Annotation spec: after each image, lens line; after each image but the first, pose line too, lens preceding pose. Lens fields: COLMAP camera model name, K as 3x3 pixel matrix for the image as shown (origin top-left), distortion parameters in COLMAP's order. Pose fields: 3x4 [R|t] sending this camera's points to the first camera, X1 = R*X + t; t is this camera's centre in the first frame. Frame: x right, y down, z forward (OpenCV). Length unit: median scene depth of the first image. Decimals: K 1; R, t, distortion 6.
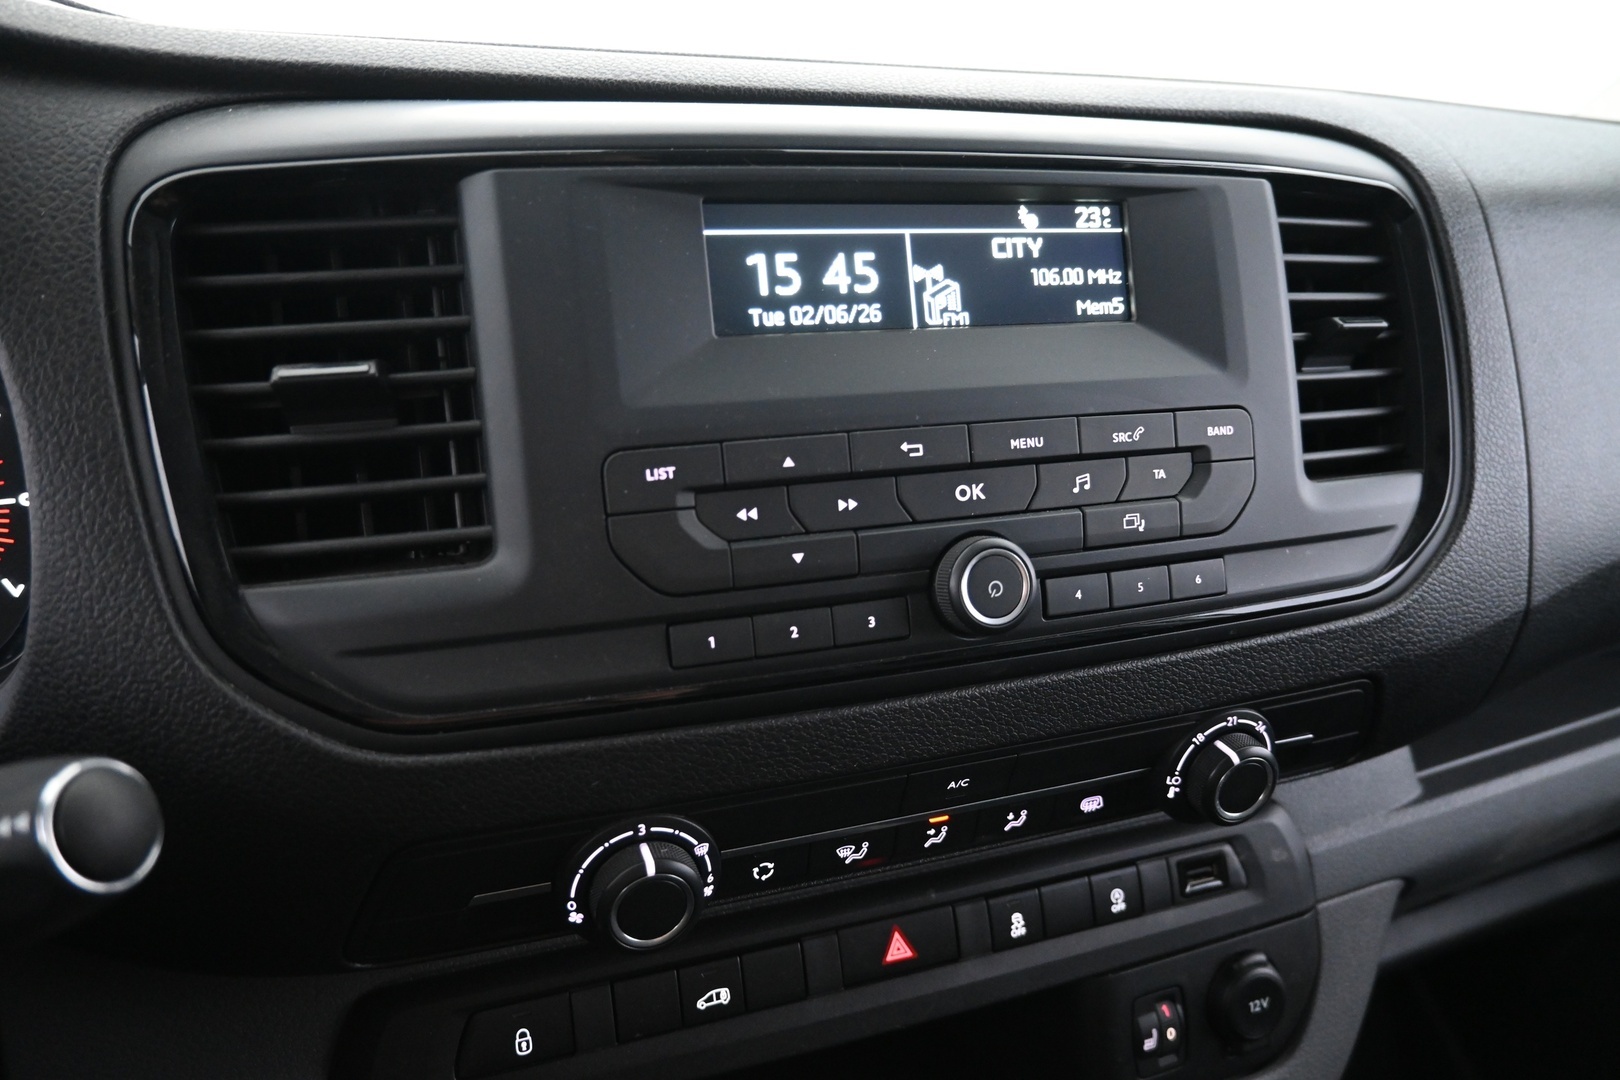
lens RADIAL K [[1225.2, 0, 810.0], [0, 1225.2, 540.0], [0, 0, 1]] dist [0.007937, 0.002019]
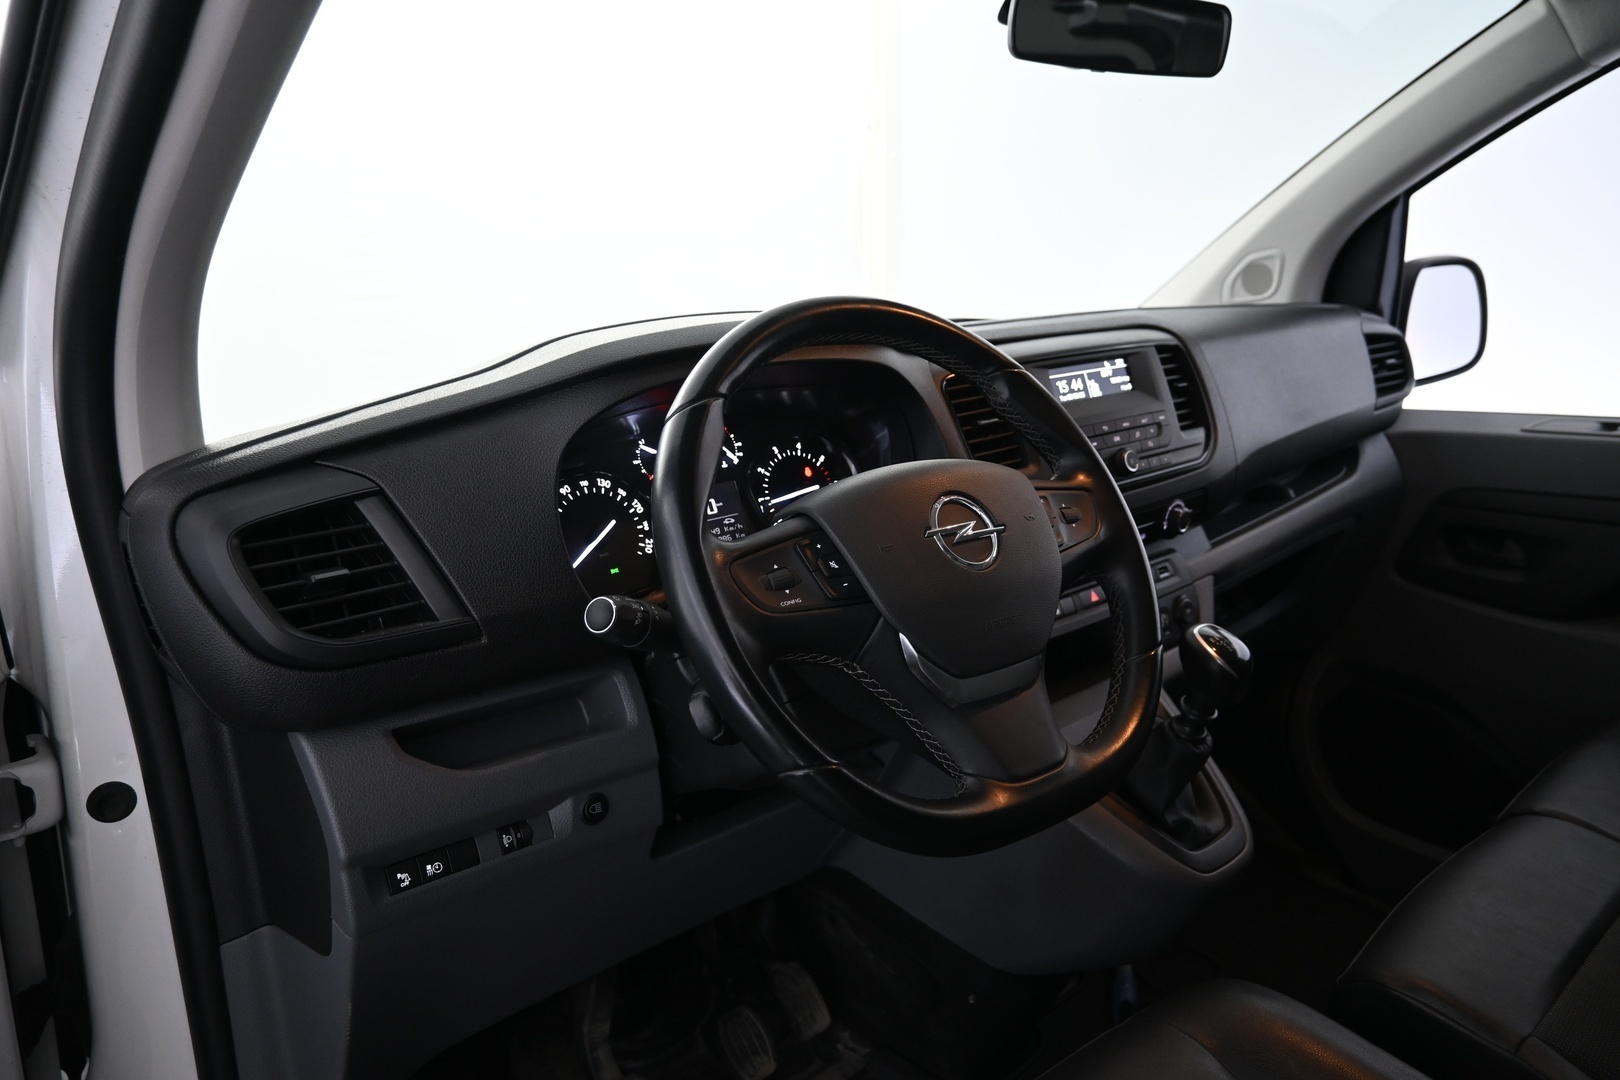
lens RADIAL K [[1225.2, 0, 810.0], [0, 1225.2, 540.0], [0, 0, 1]] dist [0.007937, 0.002019]
pose [[0.936668, -0.151494, 0.315756, -1.780712], [0.186263, 0.979003, -0.082826, 0.359210], [-0.296579, 0.136394, 0.945218, -1.981483]]
